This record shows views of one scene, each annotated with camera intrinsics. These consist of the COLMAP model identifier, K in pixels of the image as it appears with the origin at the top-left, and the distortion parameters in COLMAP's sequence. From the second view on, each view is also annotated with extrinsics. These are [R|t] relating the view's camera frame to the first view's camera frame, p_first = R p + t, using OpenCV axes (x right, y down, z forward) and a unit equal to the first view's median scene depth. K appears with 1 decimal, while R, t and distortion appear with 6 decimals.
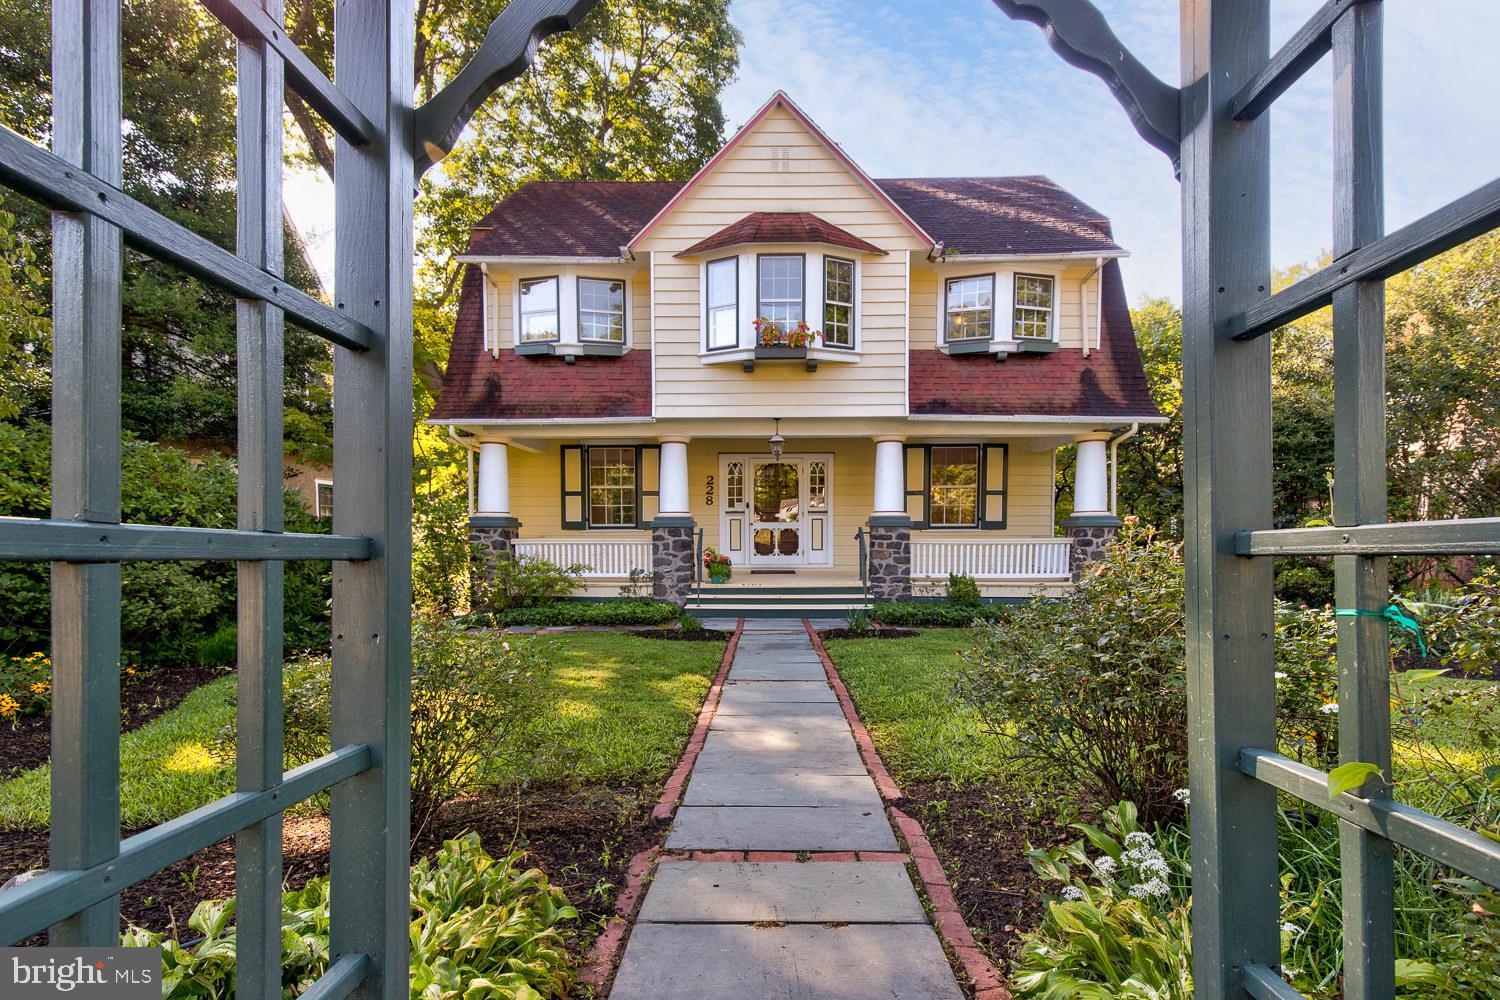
lens RADIAL K [[680.4, 0, 747.6], [0, 680.4, 507.4], [0, 0, 1]] dist [0.000749, -0.000918]
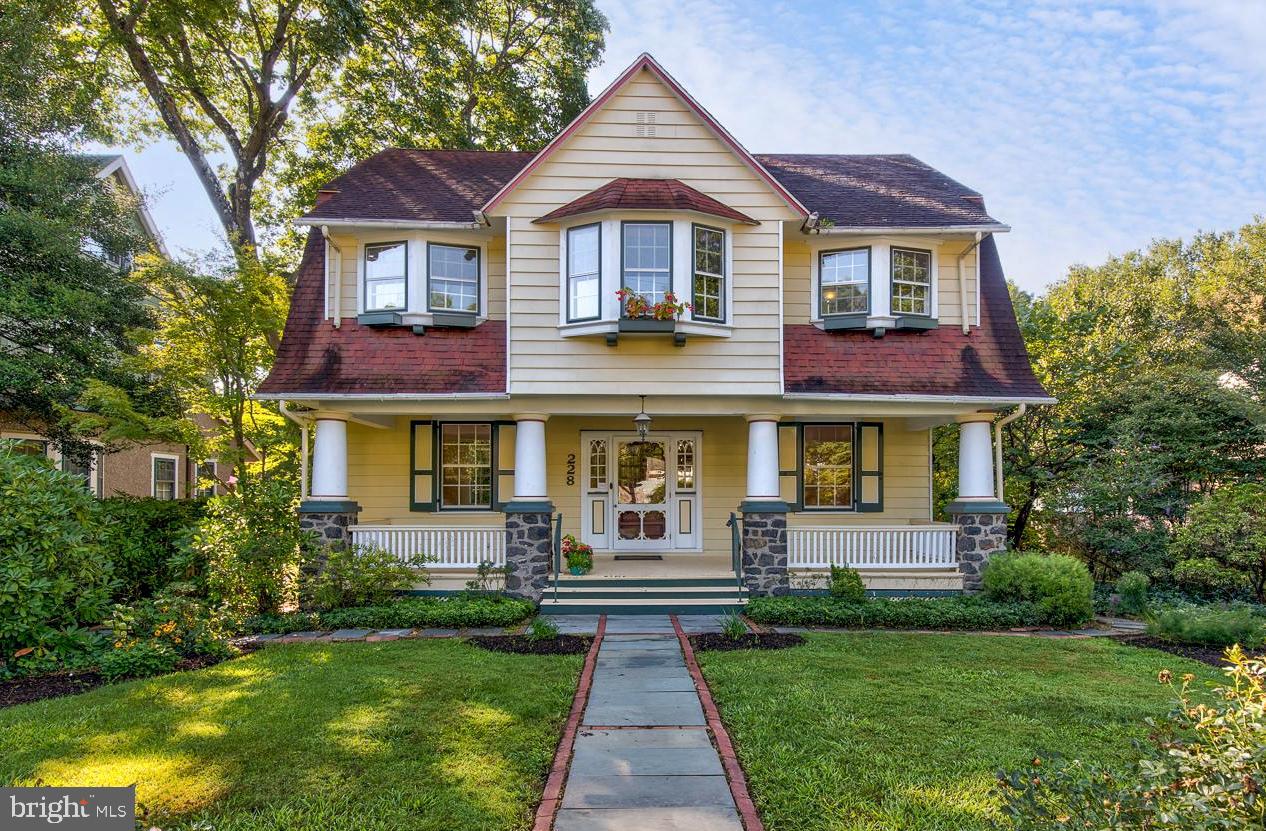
lens RADIAL K [[574.2, 0, 658.8], [0, 574.2, 413.5], [0, 0, 1]] dist [0.000749, -0.000918]
pose [[0.997206, 0.002629, 0.074648, 0.006909], [0.003331, 0.996822, -0.079597, -0.043626], [-0.074620, 0.079623, 0.994028, 0.220882]]
